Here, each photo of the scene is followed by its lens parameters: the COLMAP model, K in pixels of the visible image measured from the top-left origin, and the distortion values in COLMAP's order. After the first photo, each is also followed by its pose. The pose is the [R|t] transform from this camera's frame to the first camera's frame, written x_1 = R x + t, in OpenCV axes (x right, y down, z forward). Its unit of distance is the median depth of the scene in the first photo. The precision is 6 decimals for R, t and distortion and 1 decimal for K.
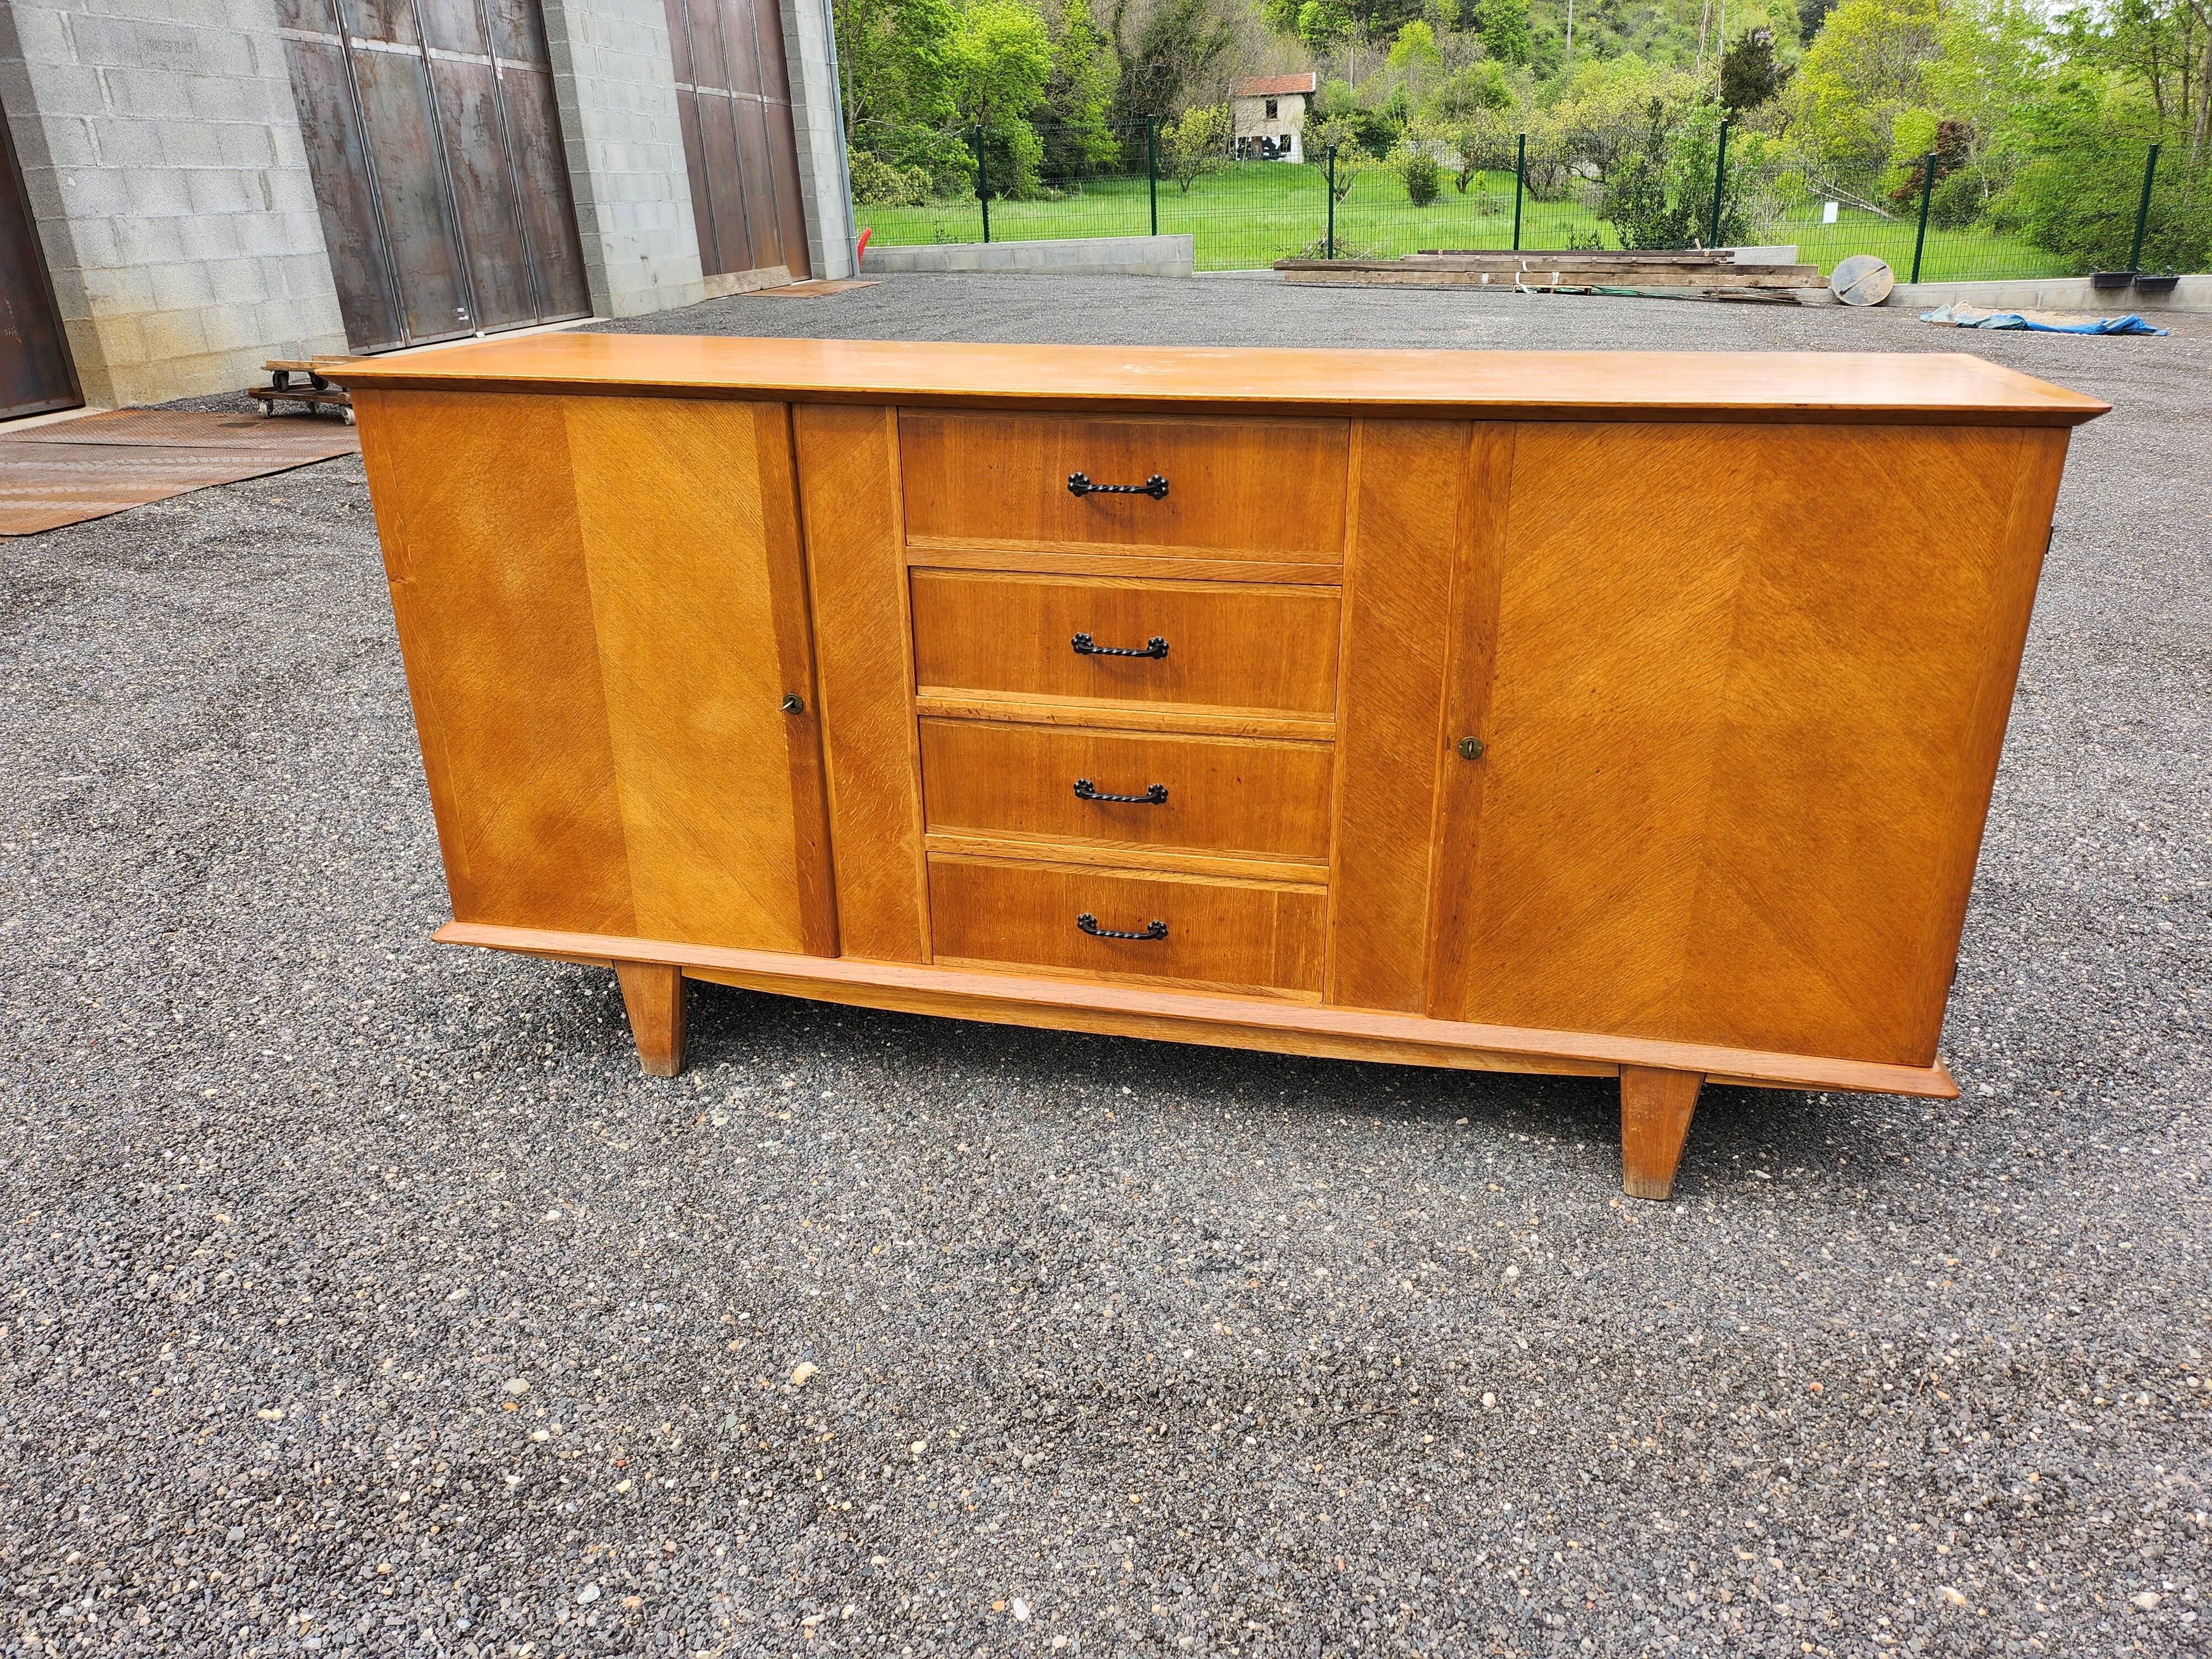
lens RADIAL K [[1560.2, 0, 1118.1], [0, 1560.2, 826.2], [0, 0, 1]] dist [0.076123, -0.083750]
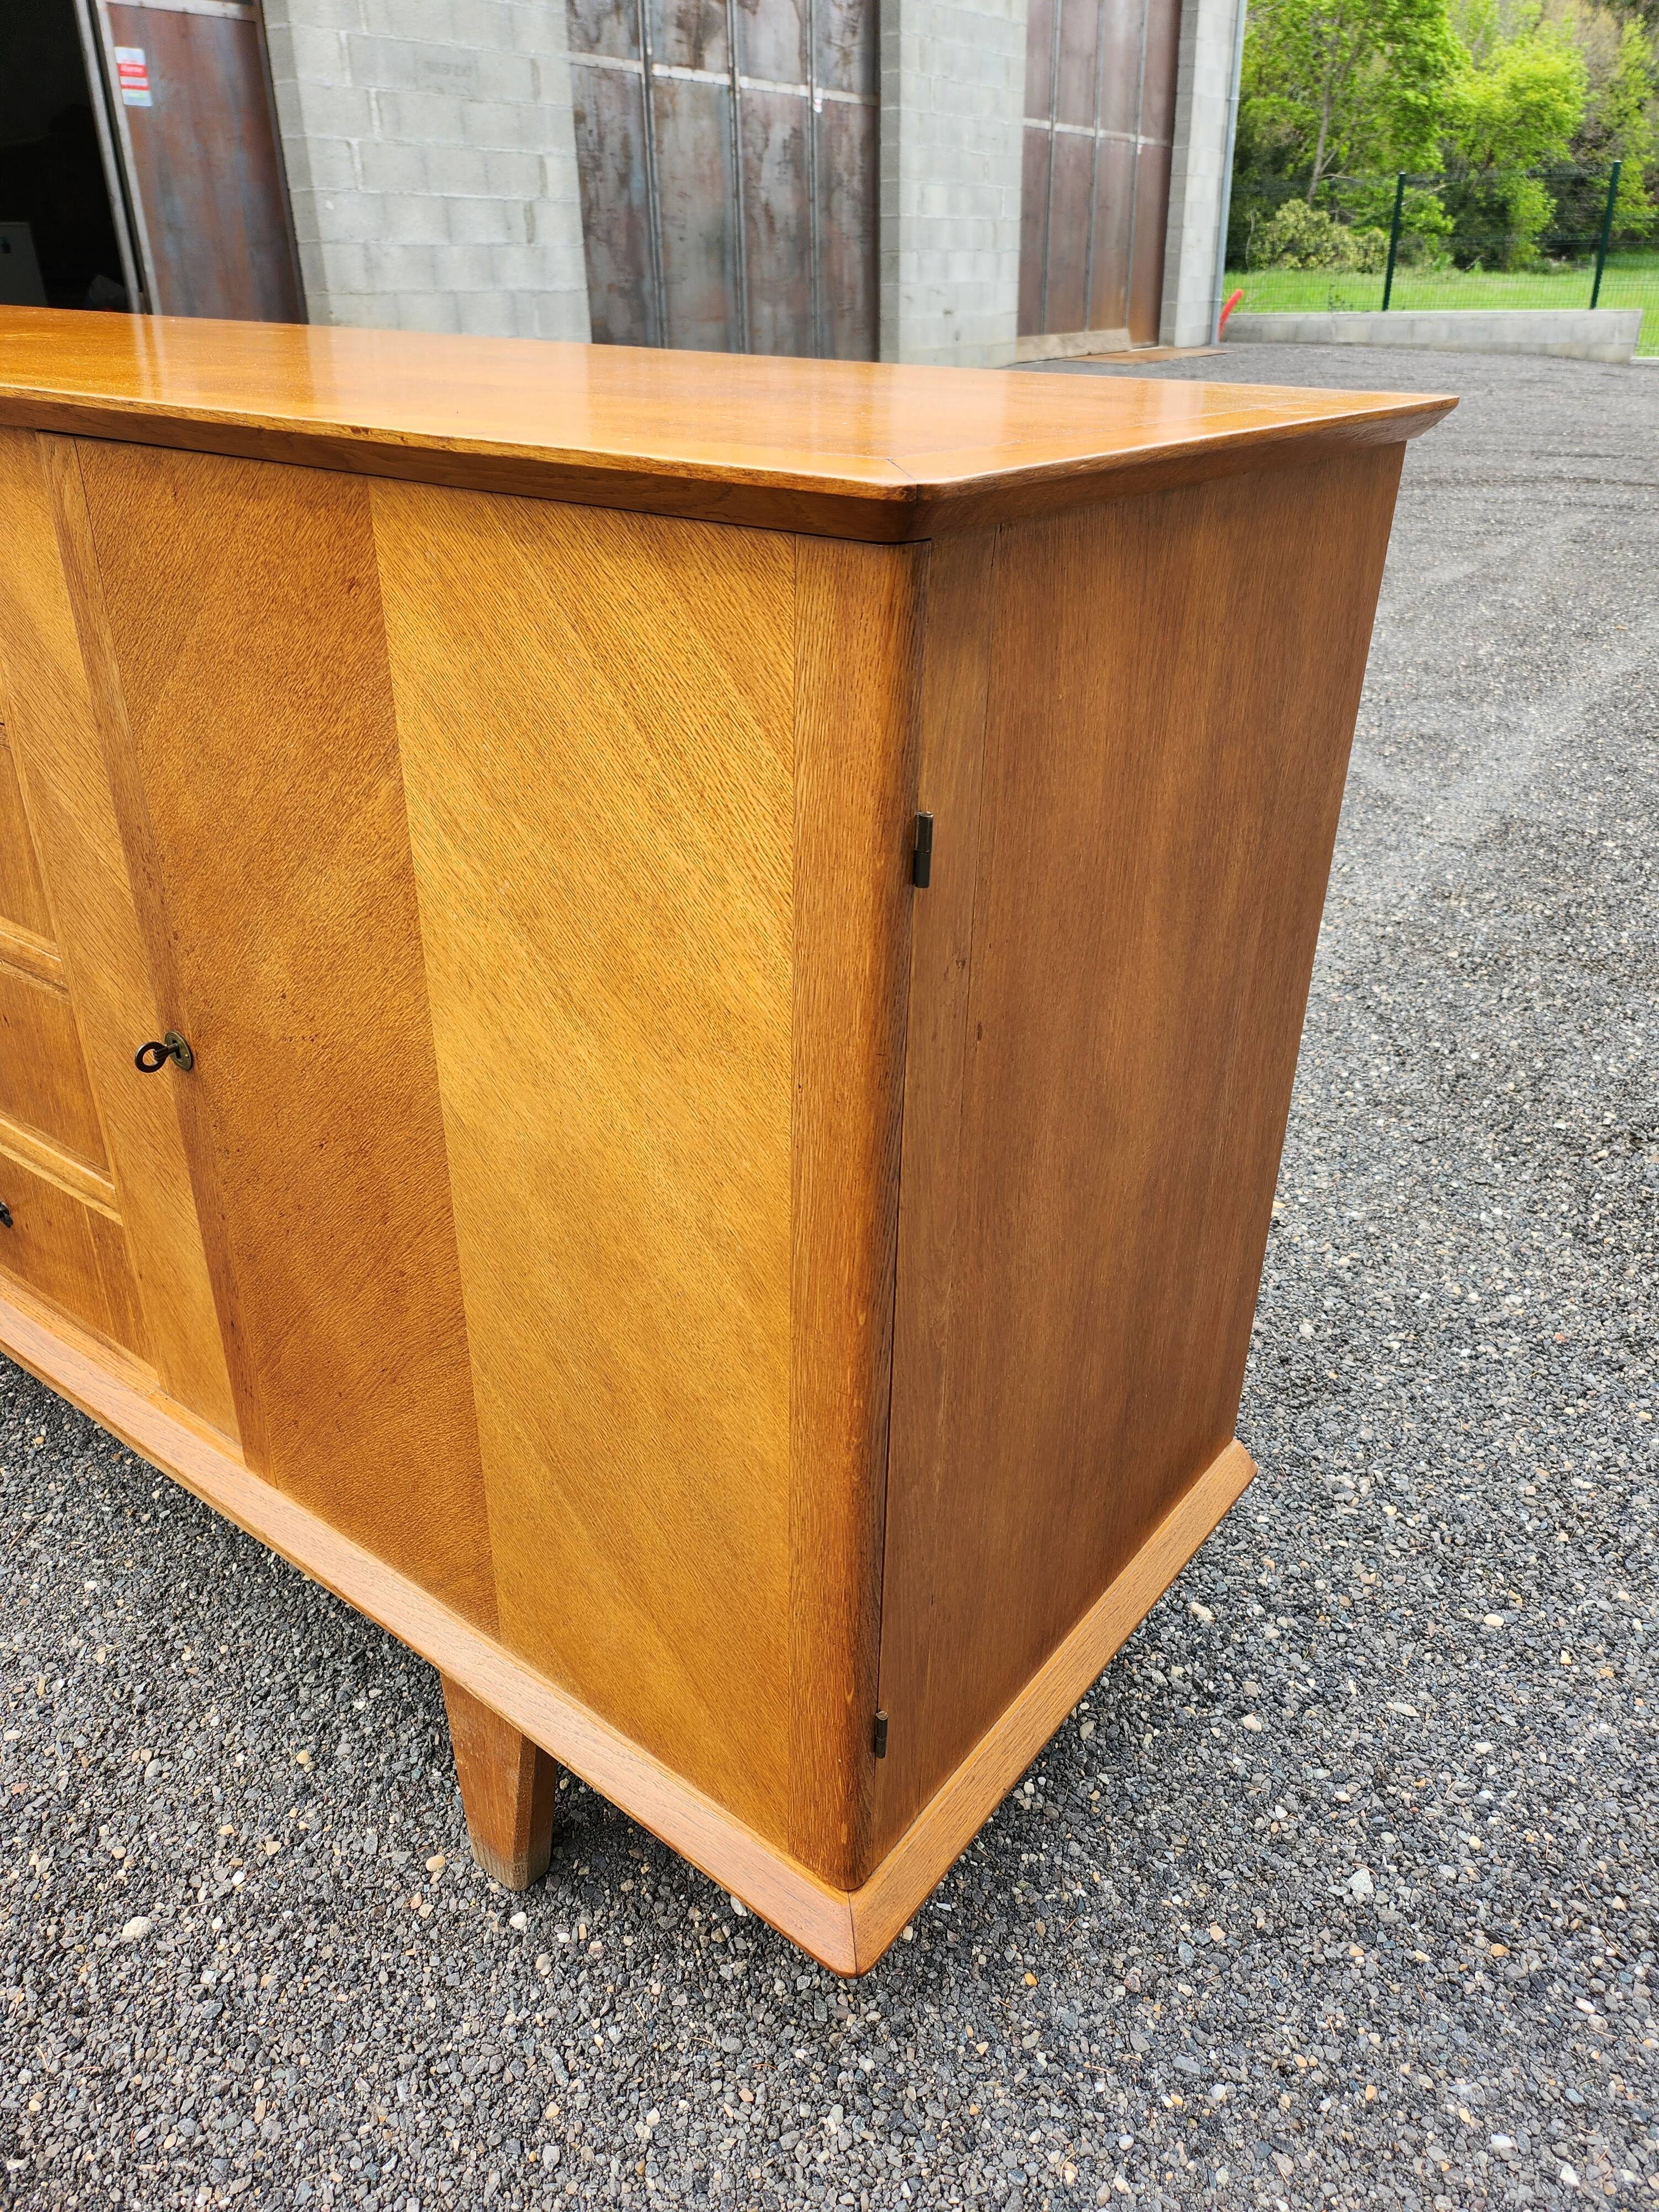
lens RADIAL K [[1569.7, 0, 813.6], [0, 1569.7, 1089.2], [0, 0, 1]] dist [0.064973, -0.073376]
pose [[0.901370, 0.217447, -0.374498, 0.615004], [-0.179885, 0.974660, 0.132960, -0.145620], [0.393920, -0.052480, 0.917645, 0.546391]]
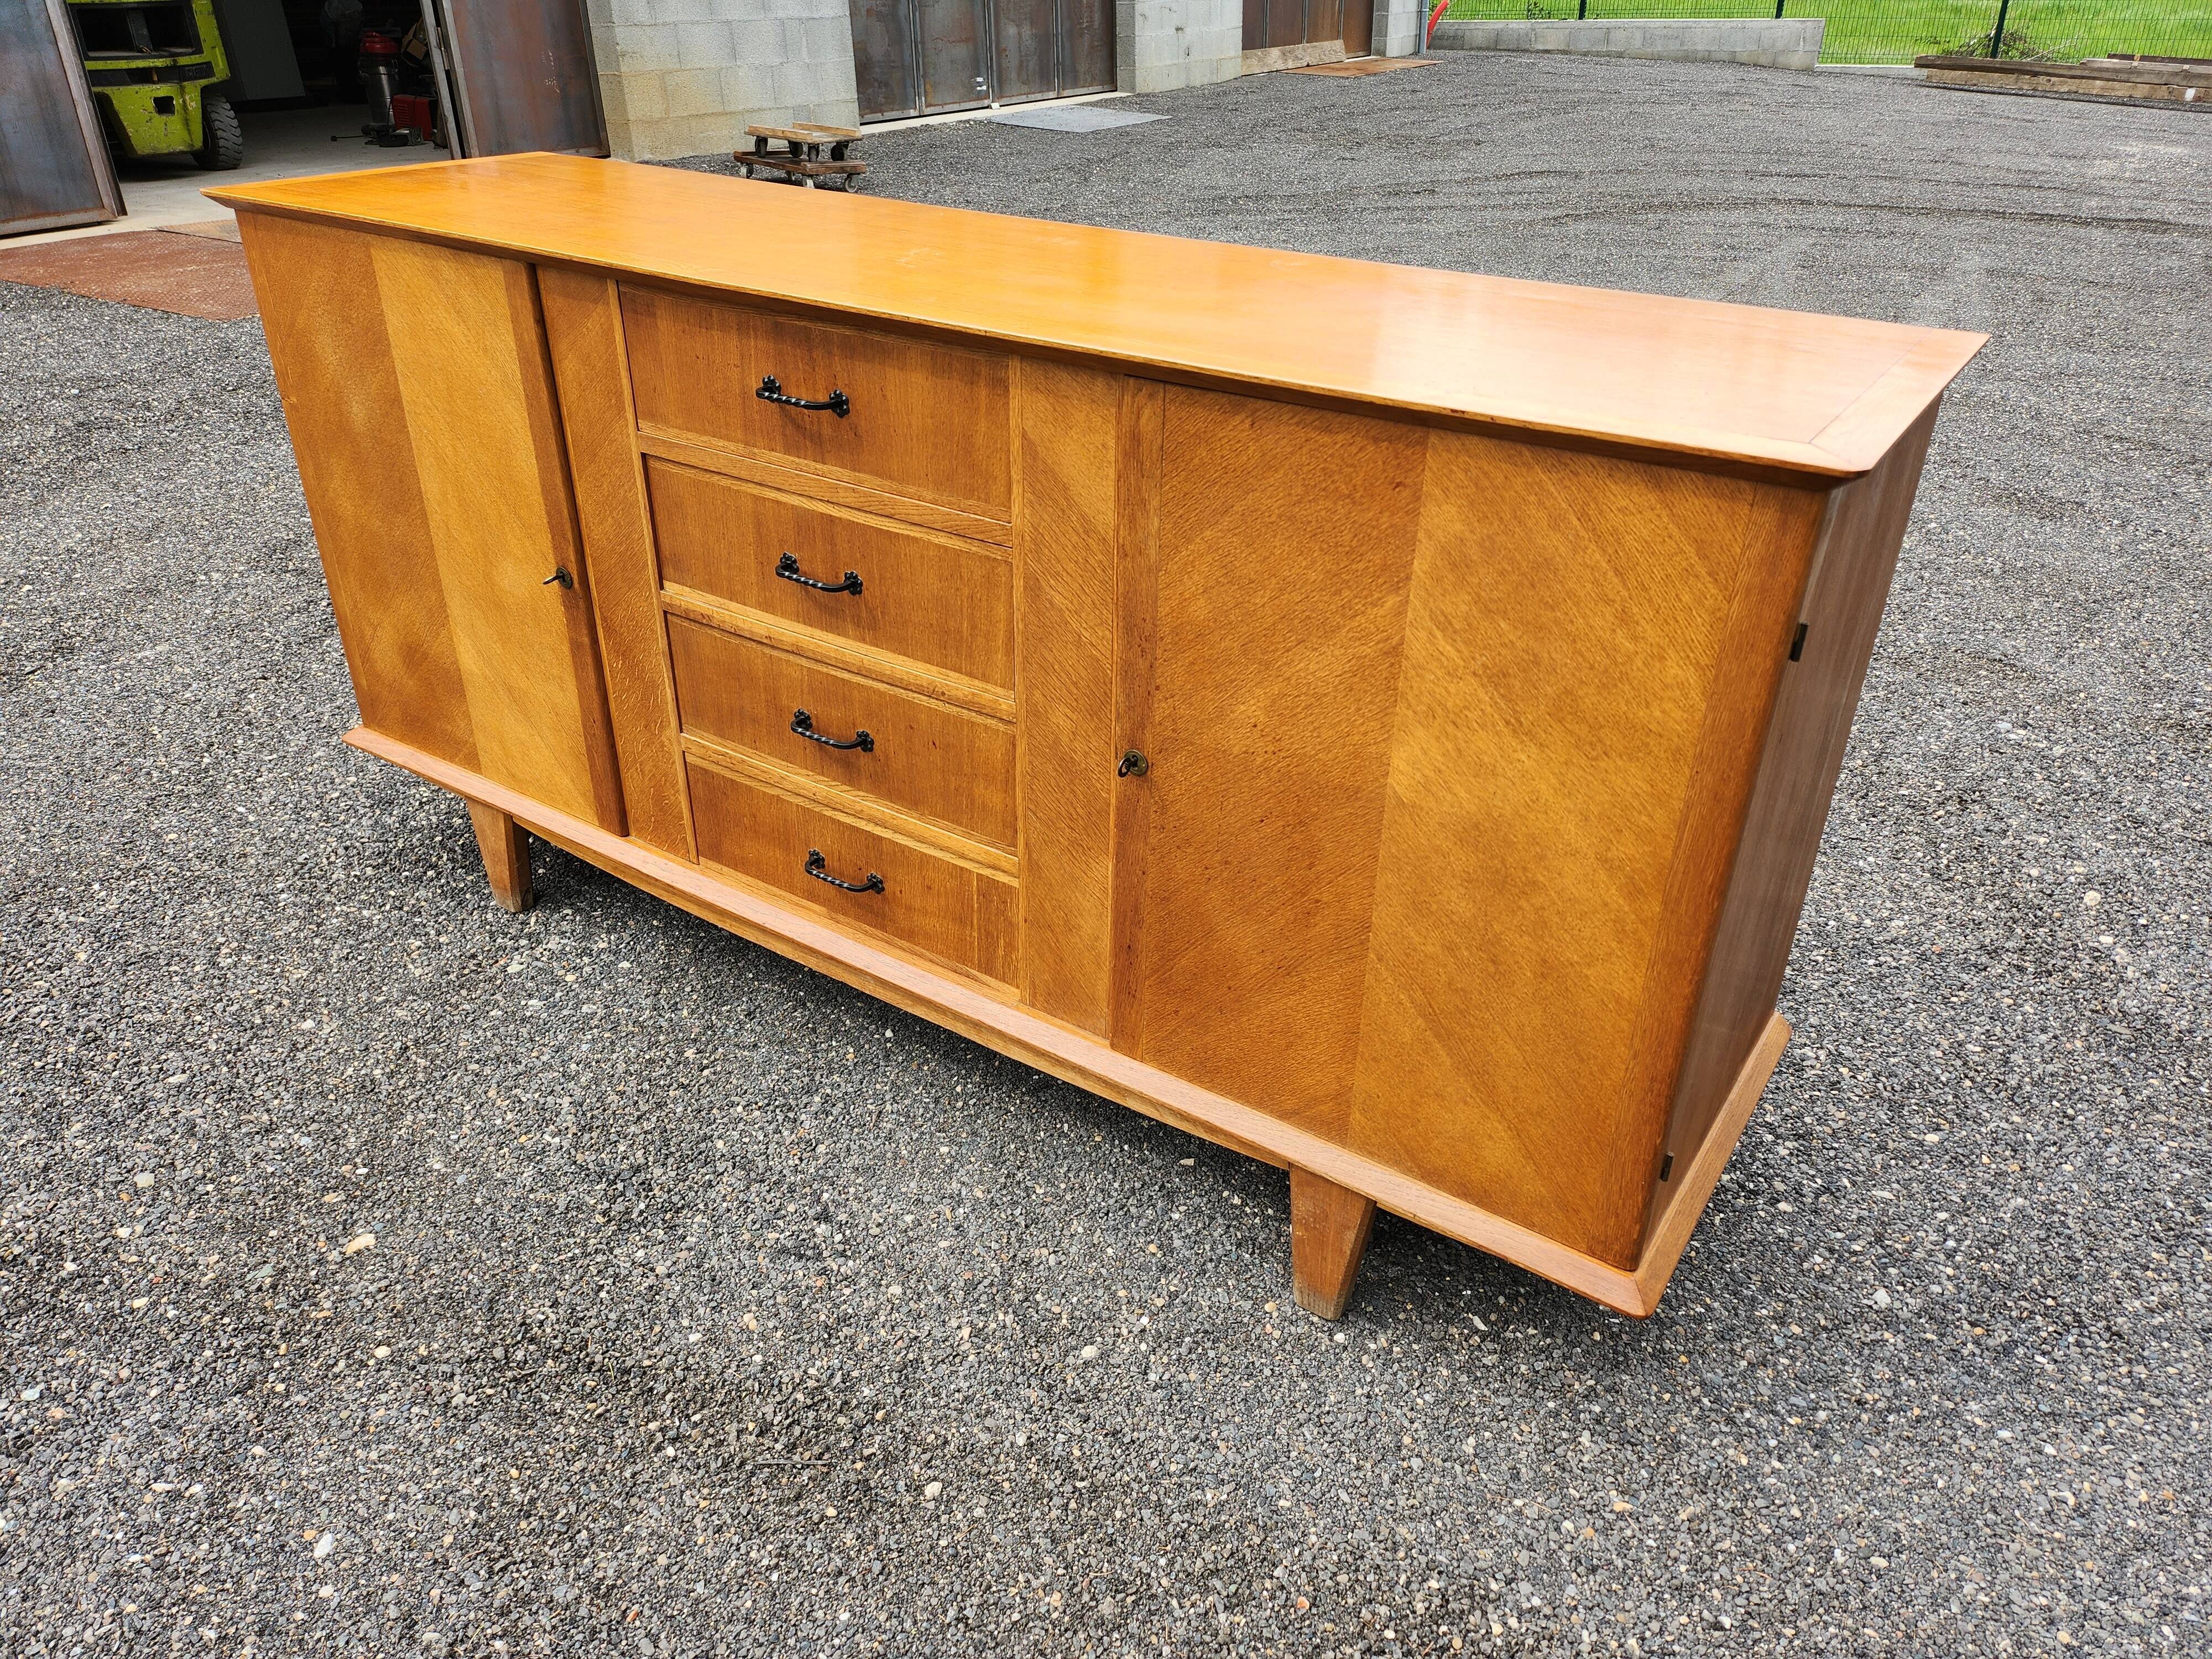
lens RADIAL K [[1560.2, 0, 1103.6], [0, 1560.2, 823.2], [0, 0, 1]] dist [0.076123, -0.083750]
pose [[0.927721, 0.200687, -0.314735, 0.459611], [-0.161059, 0.975860, 0.147503, -0.133274], [0.336739, -0.086151, 0.937649, 0.194031]]
